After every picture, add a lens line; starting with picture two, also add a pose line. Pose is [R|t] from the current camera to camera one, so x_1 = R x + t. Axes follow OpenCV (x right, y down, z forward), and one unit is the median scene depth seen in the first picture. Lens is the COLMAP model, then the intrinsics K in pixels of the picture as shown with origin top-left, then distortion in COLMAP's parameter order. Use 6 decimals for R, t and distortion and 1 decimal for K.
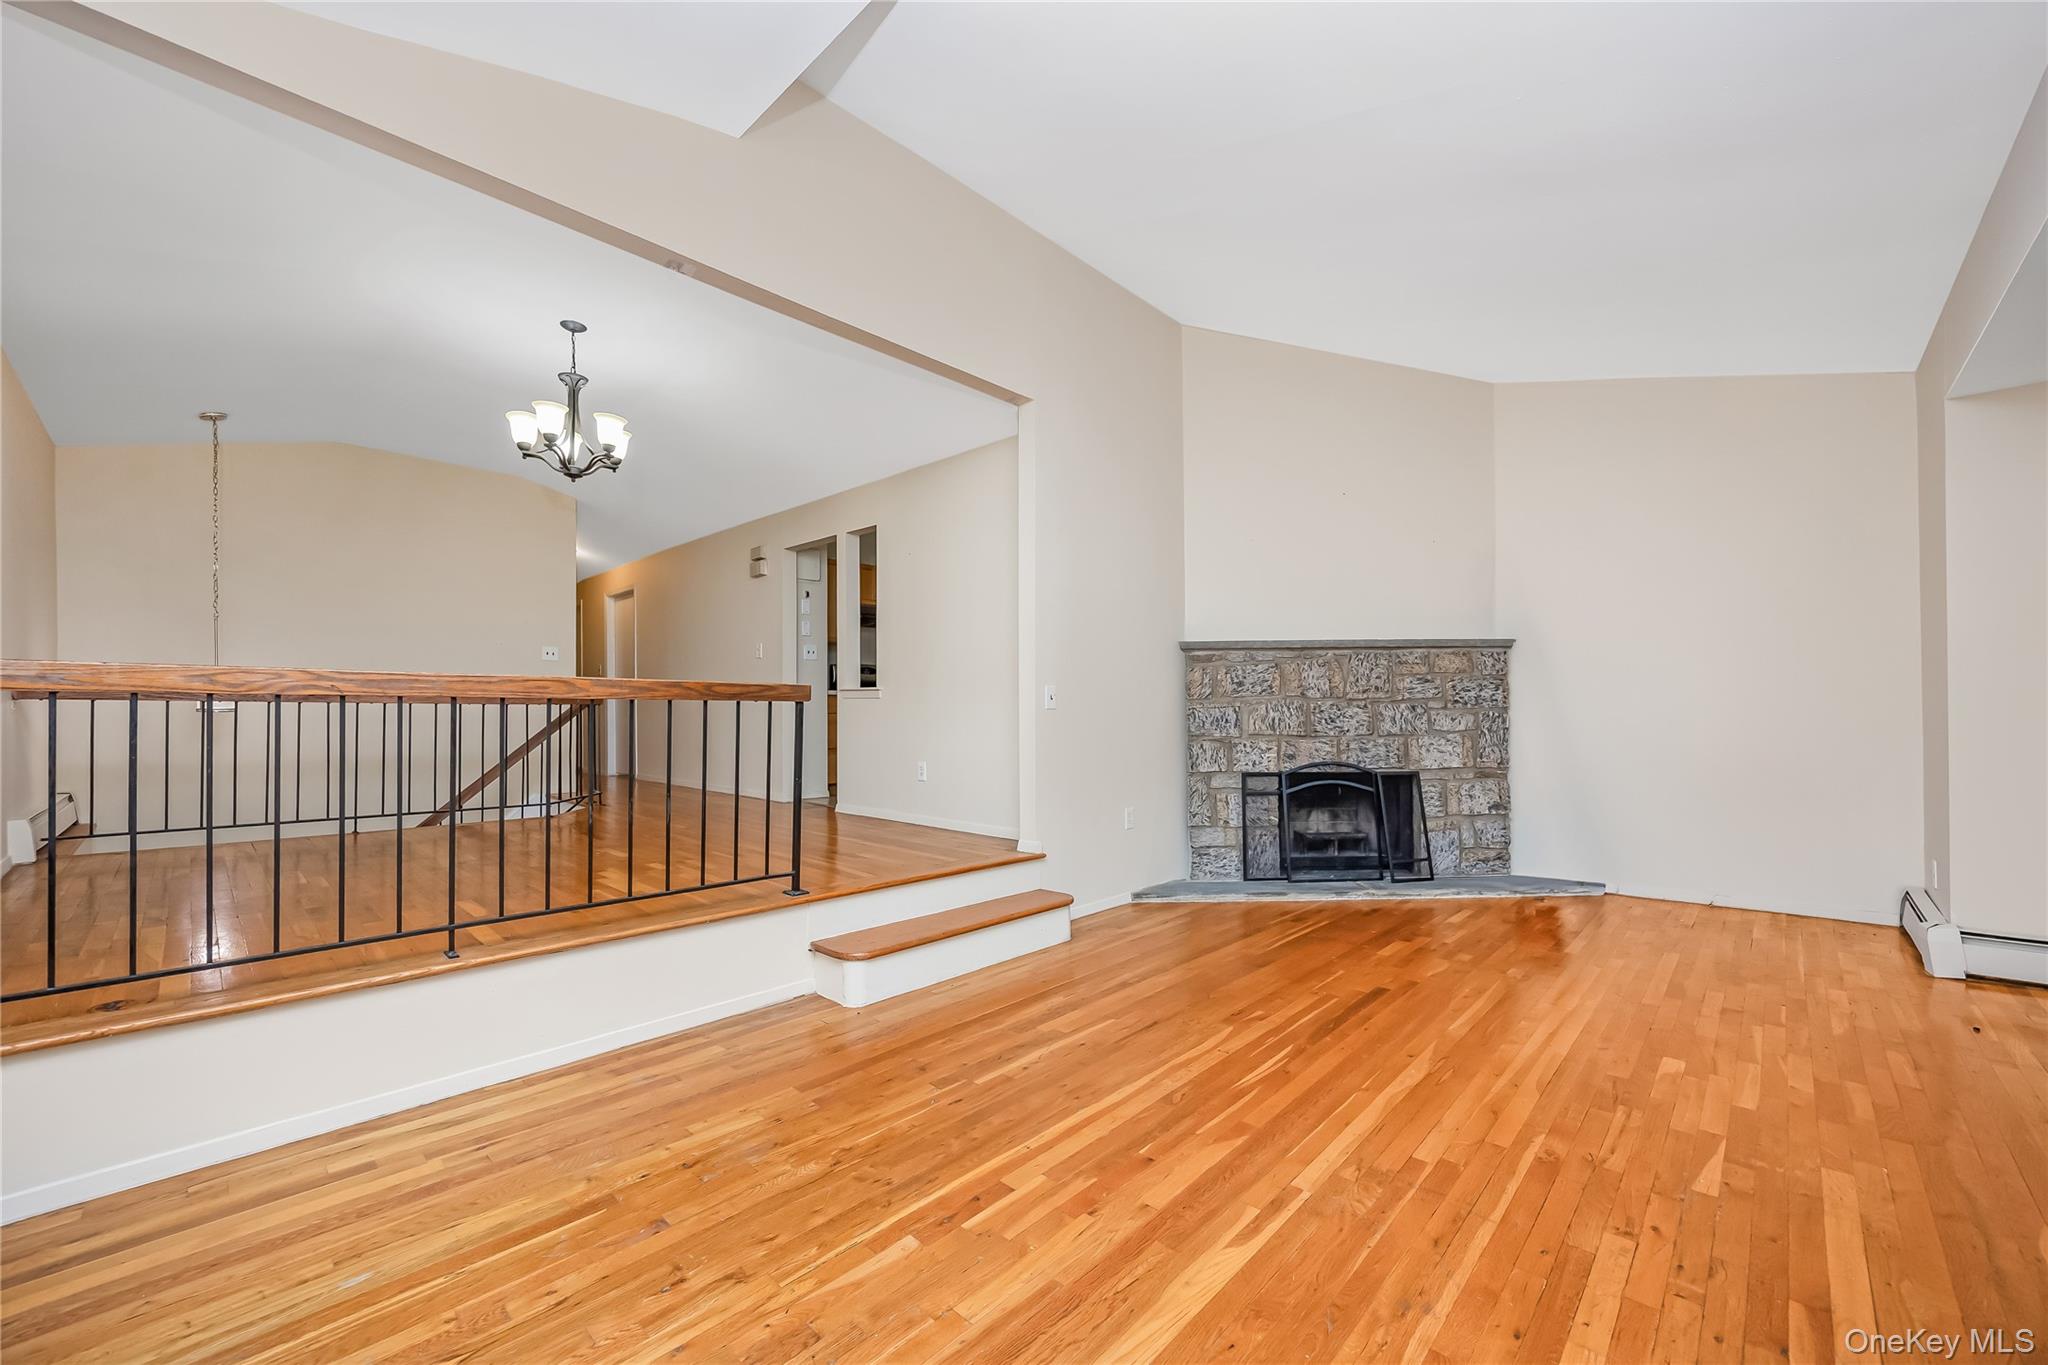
lens RADIAL K [[797.0, 0, 1034.9], [0, 797.0, 698.8], [0, 0, 1]] dist [-0.003154, -0.000134]
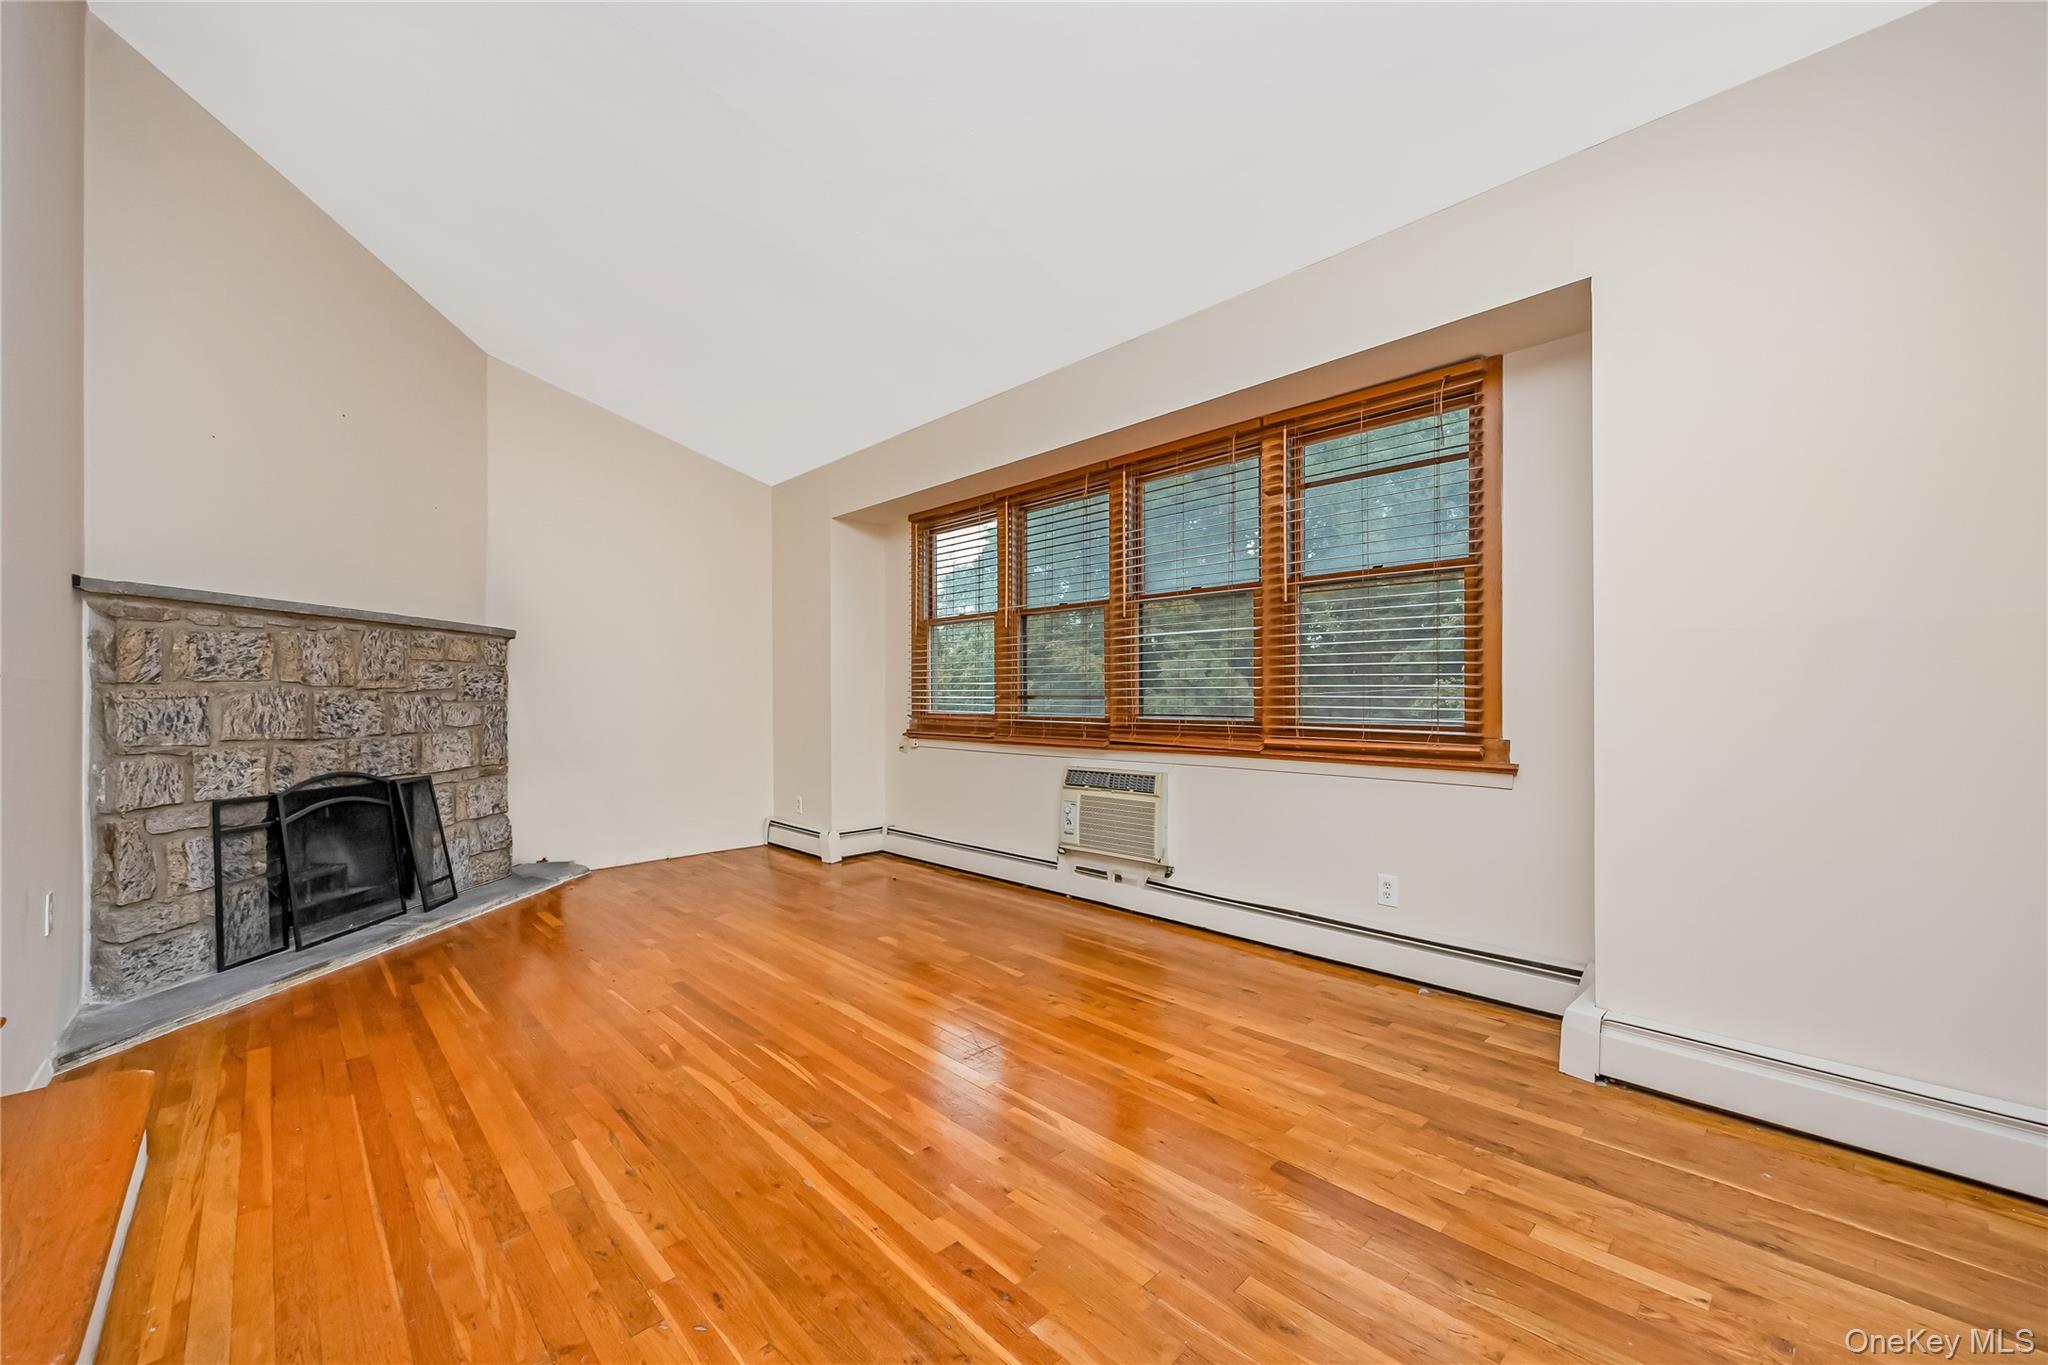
lens RADIAL K [[797.0, 0, 1029.9], [0, 797.0, 690.8], [0, 0, 1]] dist [-0.003154, -0.000134]
pose [[0.053197, 0.017331, 0.998434, -0.333699], [-0.012788, 0.999779, -0.016673, 0.007148], [-0.998502, -0.011881, 0.053406, 0.321147]]
